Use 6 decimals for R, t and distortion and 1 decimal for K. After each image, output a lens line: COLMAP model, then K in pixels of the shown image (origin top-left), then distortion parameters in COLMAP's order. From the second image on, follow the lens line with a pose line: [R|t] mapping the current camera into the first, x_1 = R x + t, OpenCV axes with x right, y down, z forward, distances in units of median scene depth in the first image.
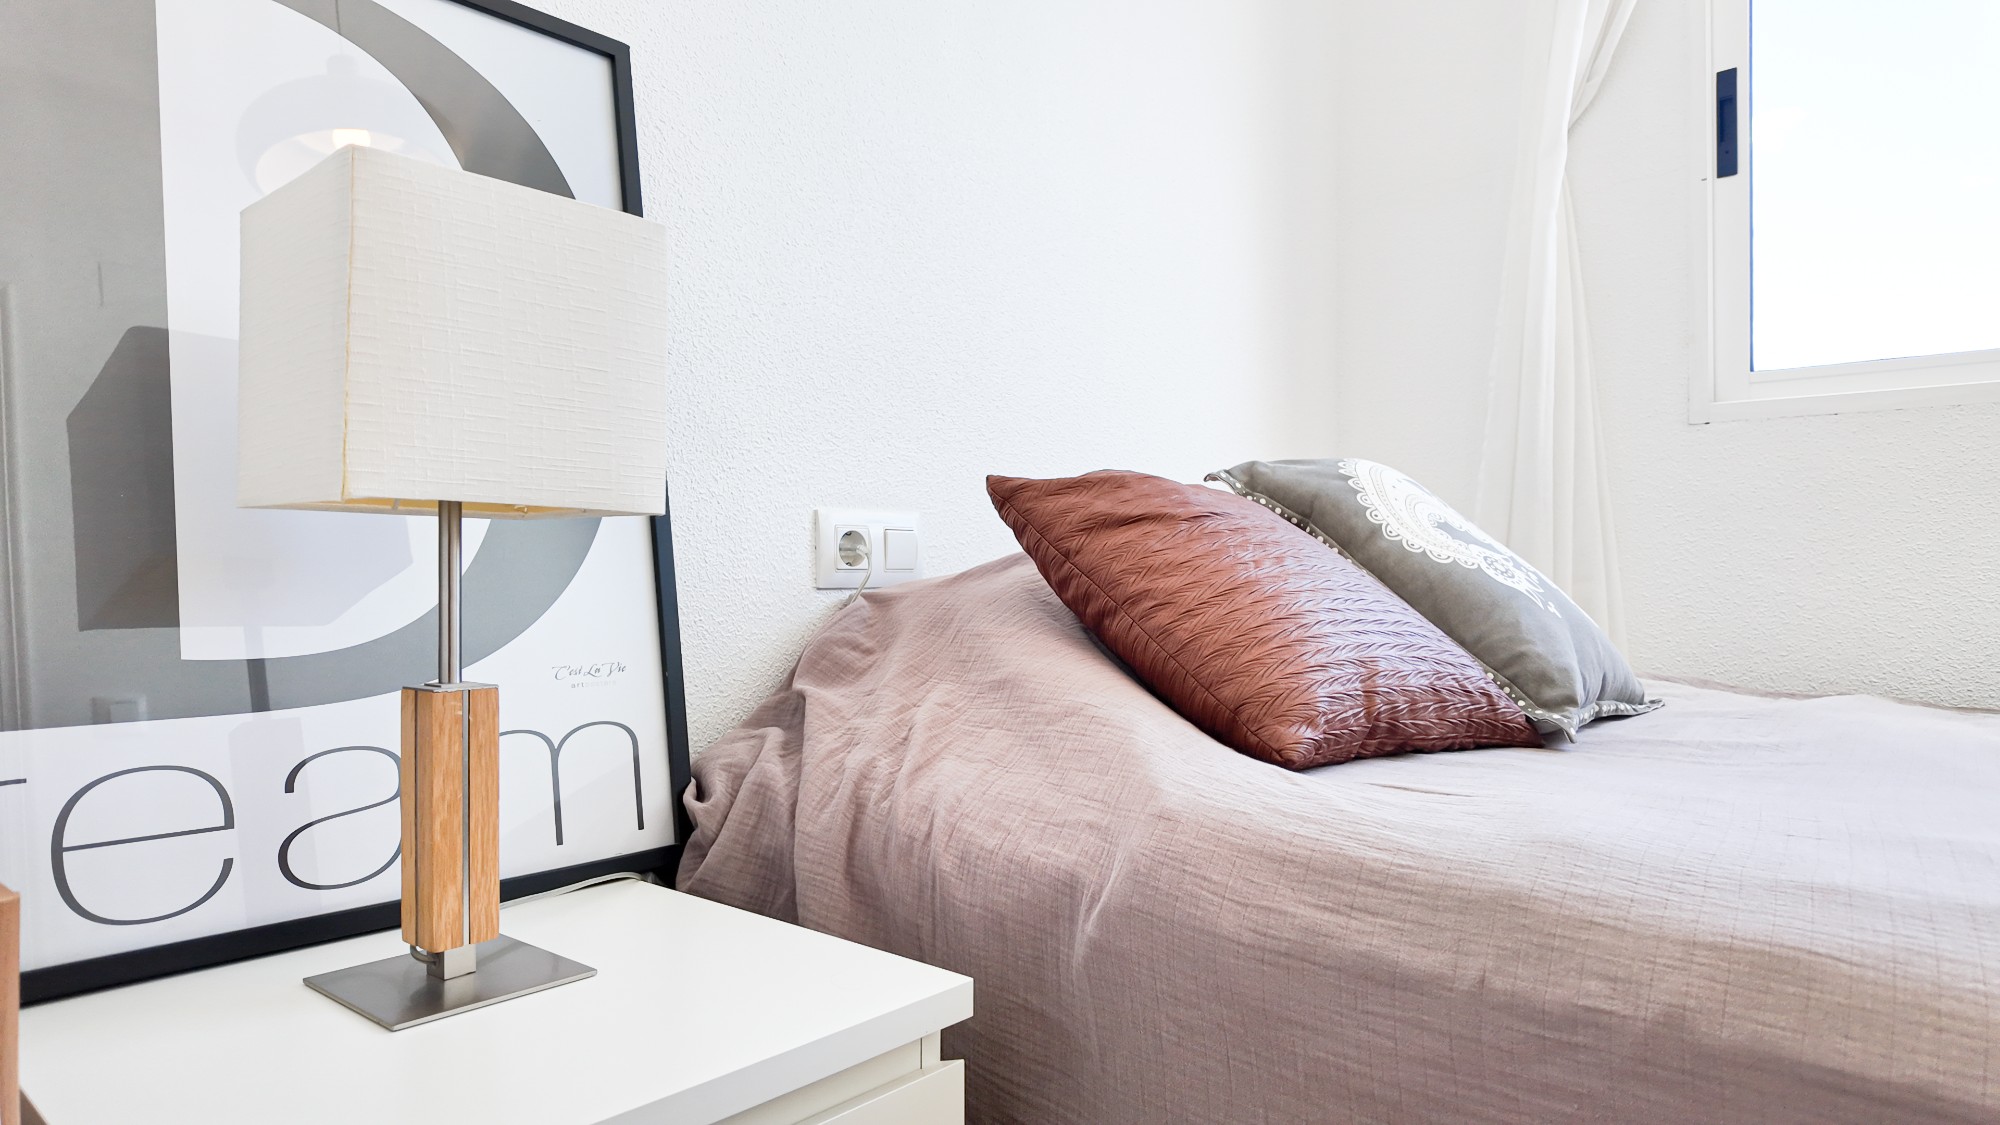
lens RADIAL K [[1176.2, 0, 1002.8], [0, 1176.2, 569.7], [0, 0, 1]] dist [0.049125, -0.042562]
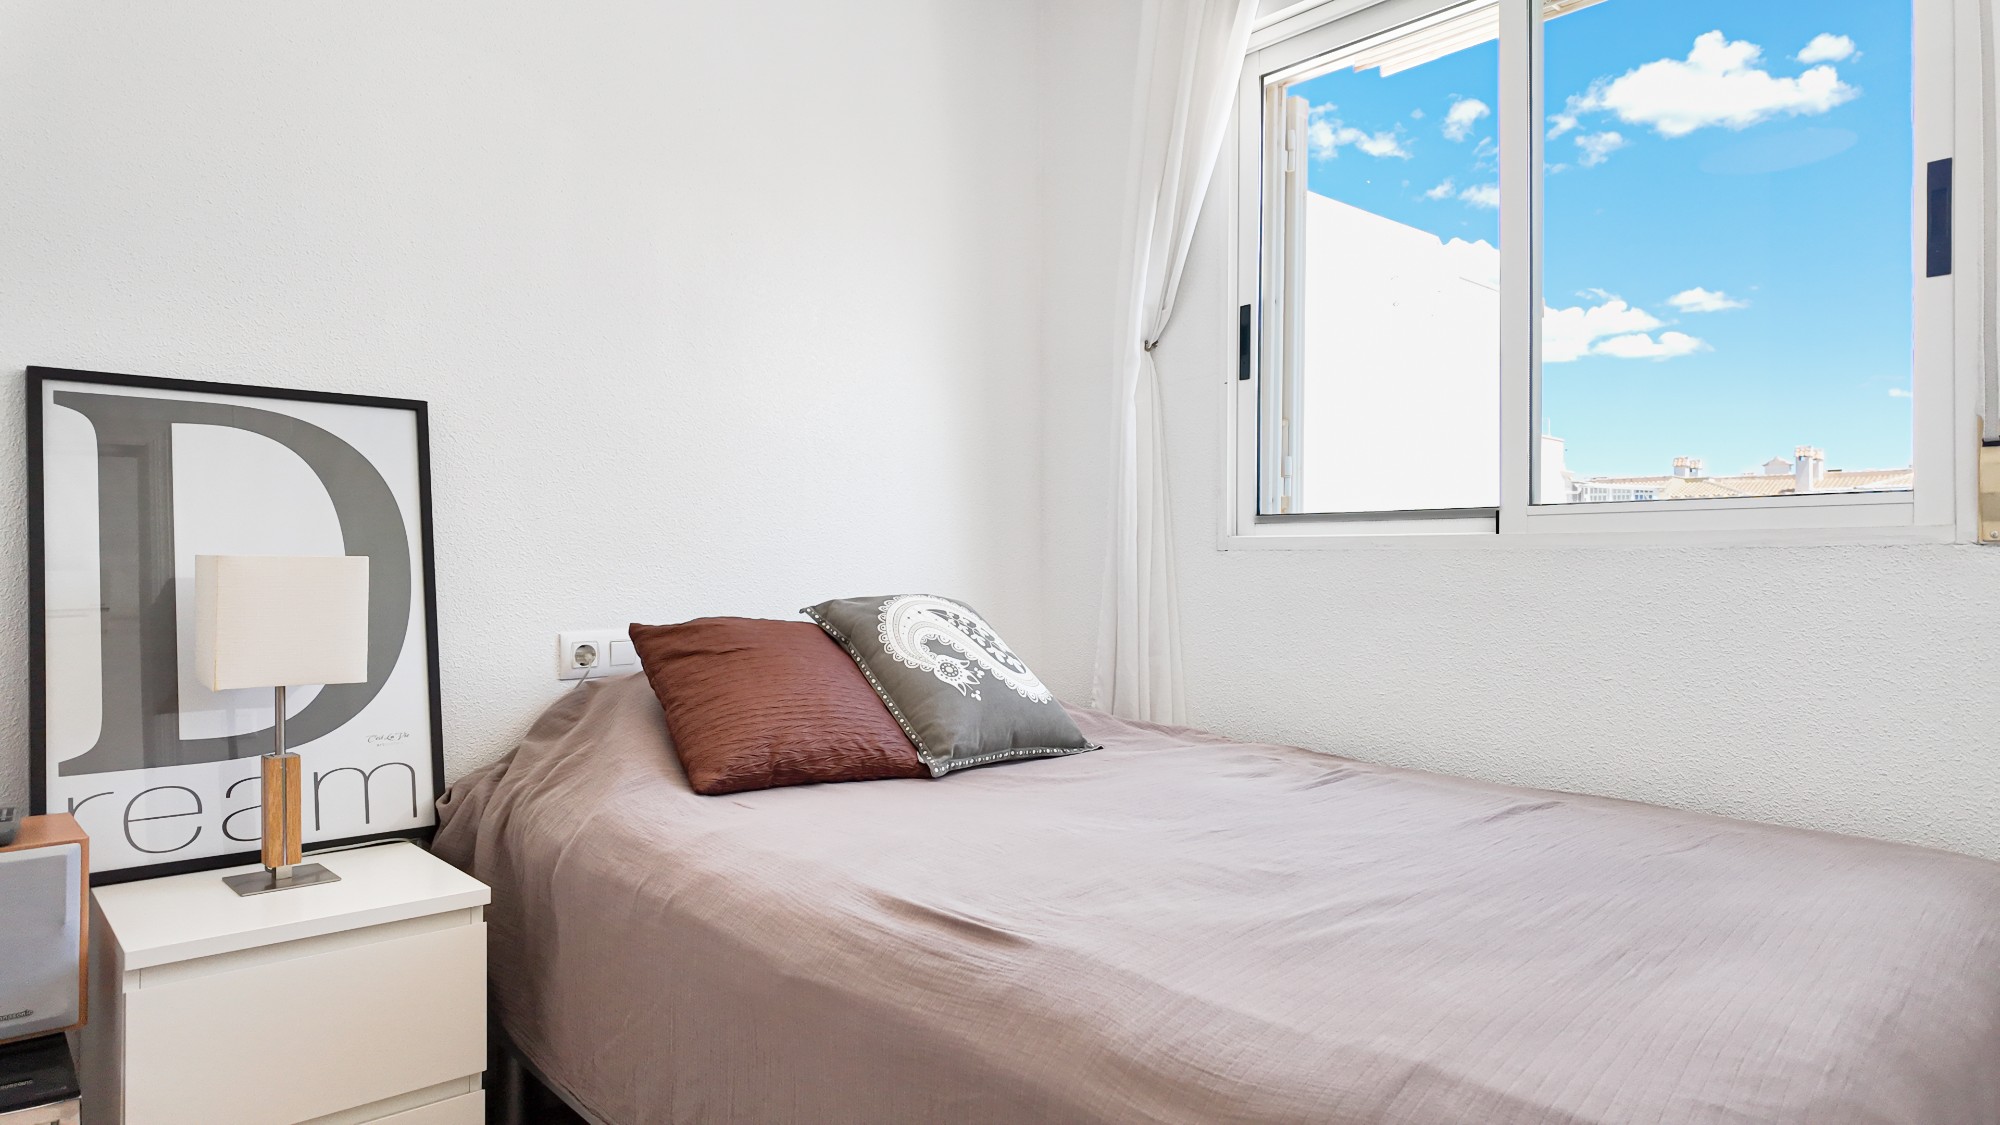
lens RADIAL K [[1176.2, 0, 1009.4], [0, 1176.2, 569.7], [0, 0, 1]] dist [0.049125, -0.042562]
pose [[0.995047, 0.001449, -0.099391, 0.877269], [-0.000166, 0.999917, 0.012915, -0.219308], [0.099402, -0.012834, 0.994965, -0.872747]]
